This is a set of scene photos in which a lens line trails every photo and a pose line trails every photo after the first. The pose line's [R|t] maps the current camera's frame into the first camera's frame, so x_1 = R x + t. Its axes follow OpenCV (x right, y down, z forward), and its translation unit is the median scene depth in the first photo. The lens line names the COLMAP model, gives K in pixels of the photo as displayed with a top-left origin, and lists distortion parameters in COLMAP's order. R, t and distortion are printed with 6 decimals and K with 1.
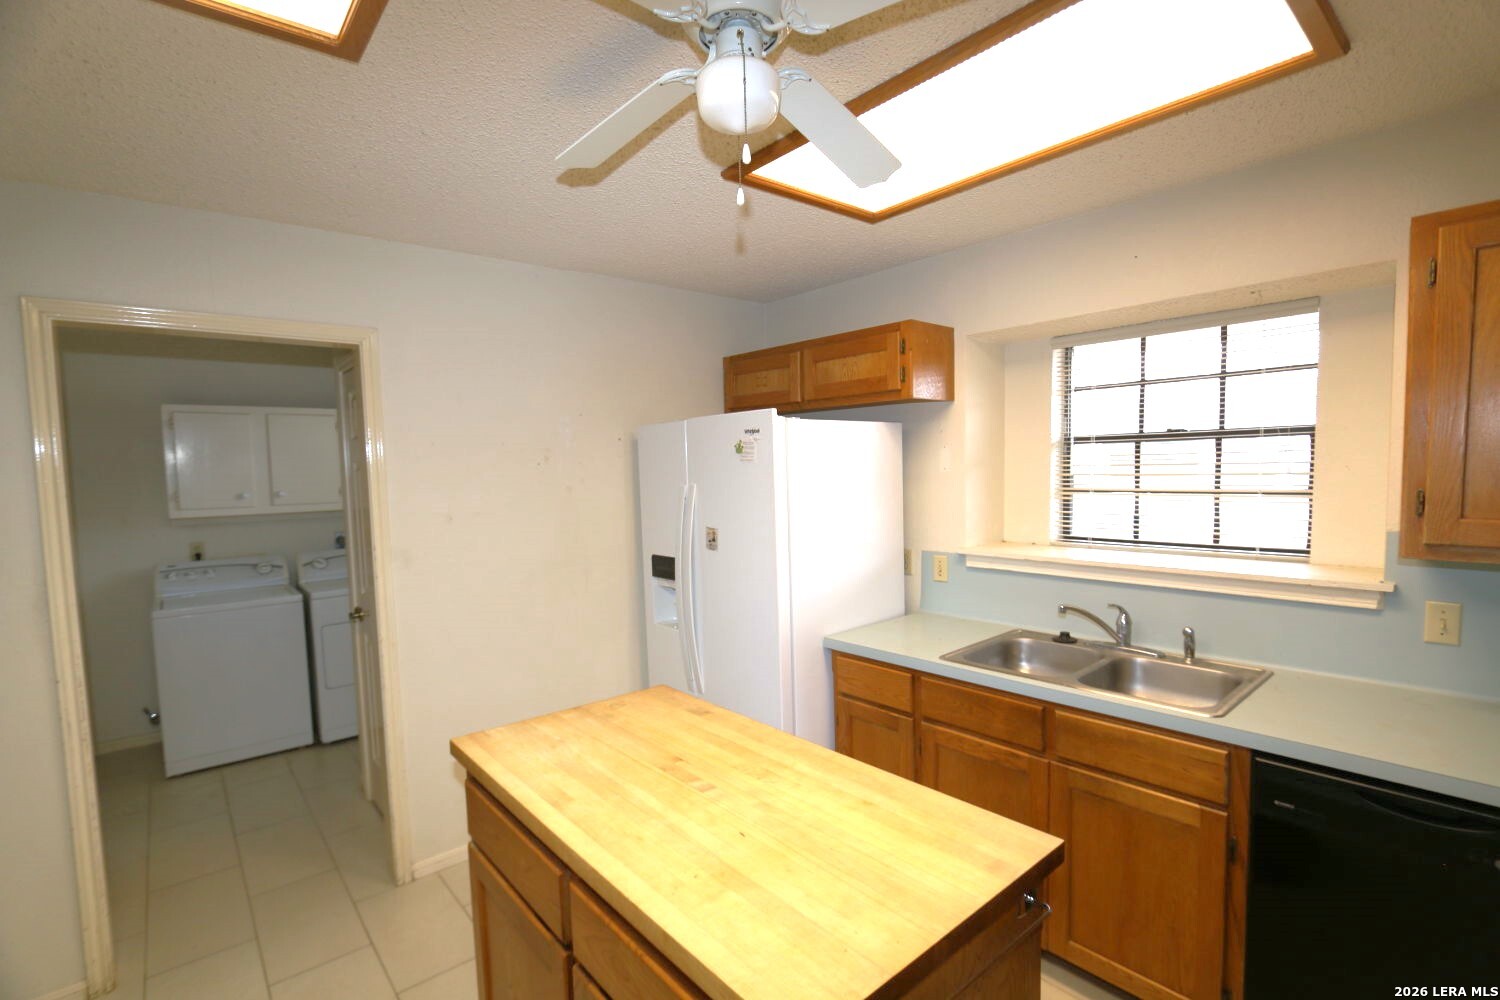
lens RADIAL K [[690.8, 0, 738.9], [0, 690.8, 517.1], [0, 0, 1]] dist [-0.028153, 0.010930]
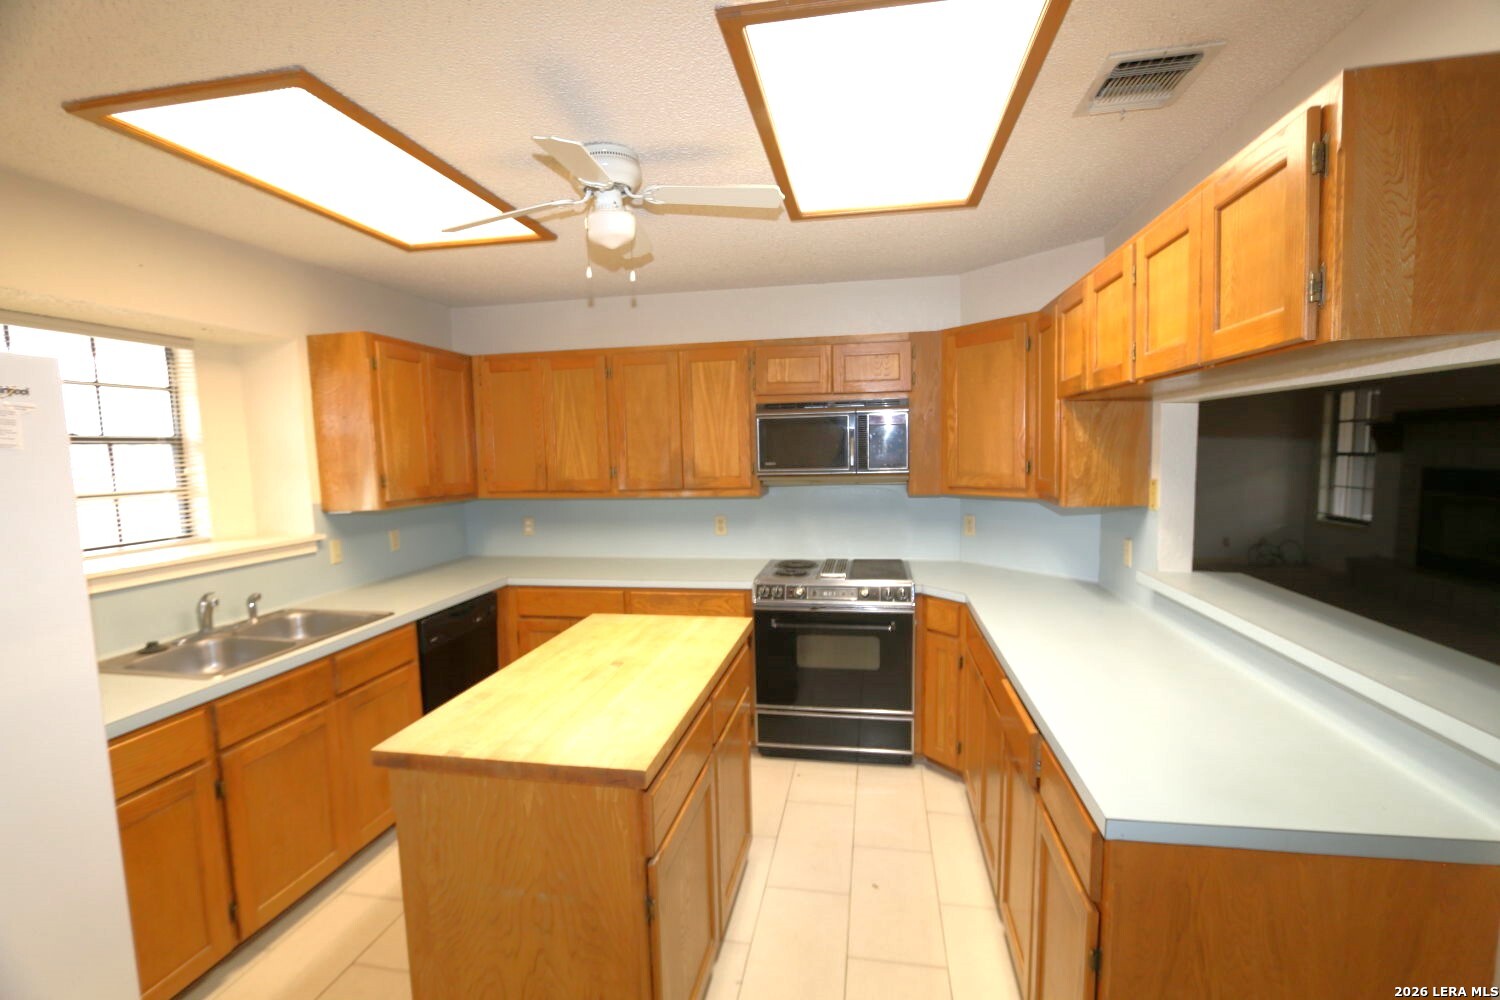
lens RADIAL K [[690.8, 0, 738.9], [0, 690.8, 517.1], [0, 0, 1]] dist [-0.028153, 0.010930]
pose [[-0.629137, -0.036812, 0.776422, -0.806637], [0.094082, 0.987928, 0.123075, -0.044451], [-0.771579, 0.150478, -0.618079, 0.994172]]
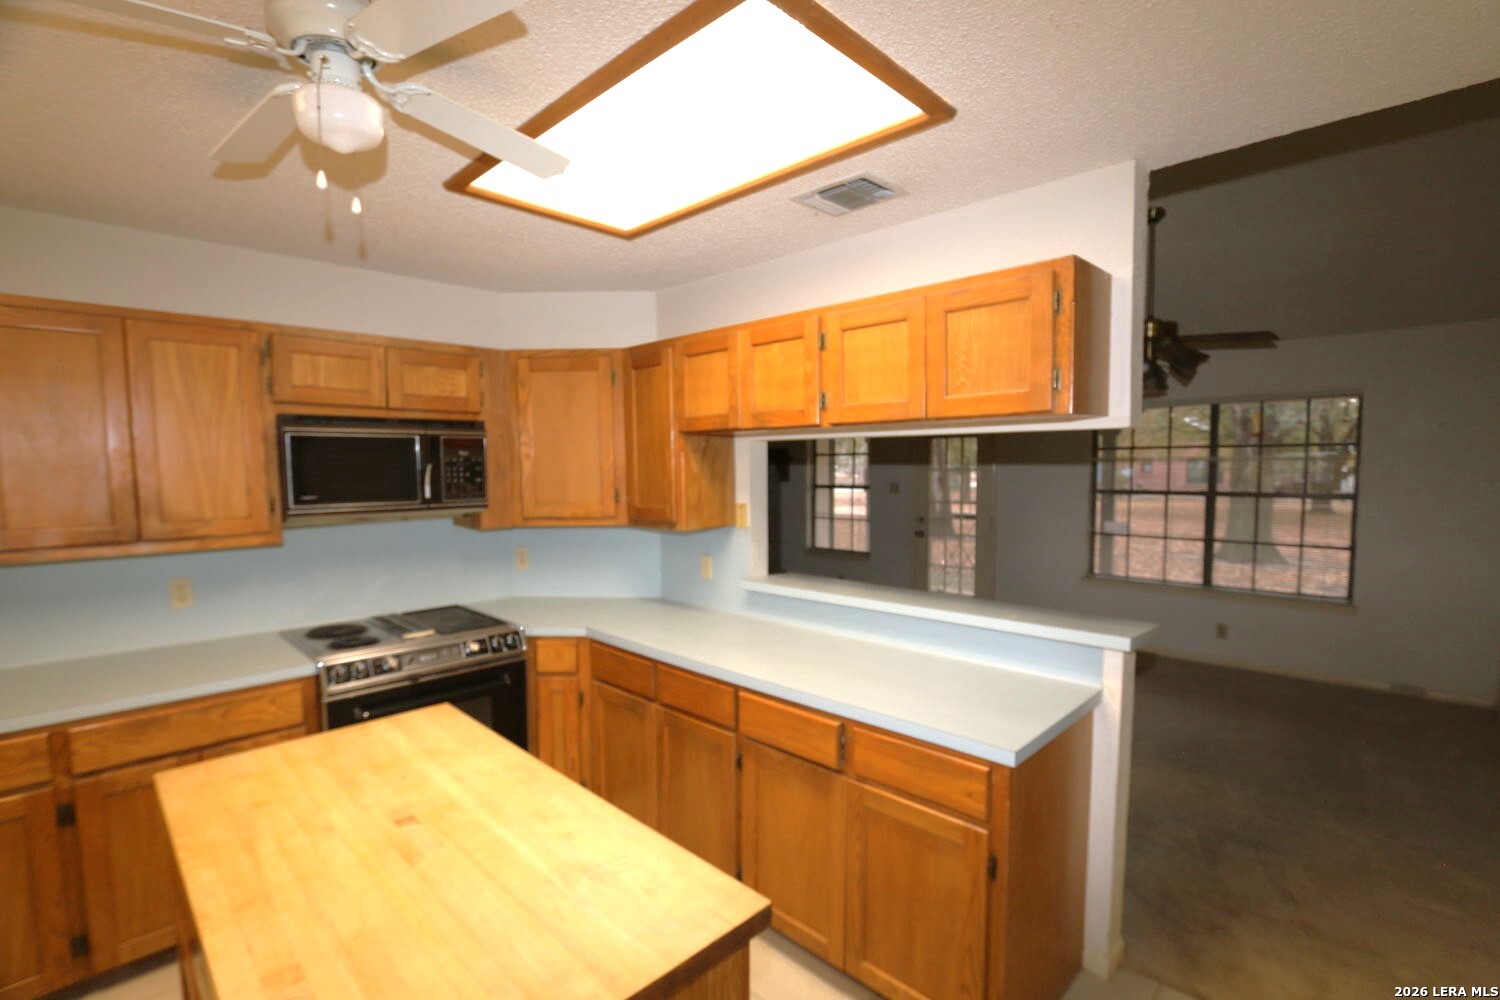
lens RADIAL K [[690.8, 0, 738.9], [0, 690.8, 517.1], [0, 0, 1]] dist [-0.028153, 0.010930]
pose [[-0.995803, 0.040383, -0.082134, -0.260590], [0.028053, 0.988874, 0.146086, -0.076235], [0.087119, 0.143169, -0.985856, 1.122940]]
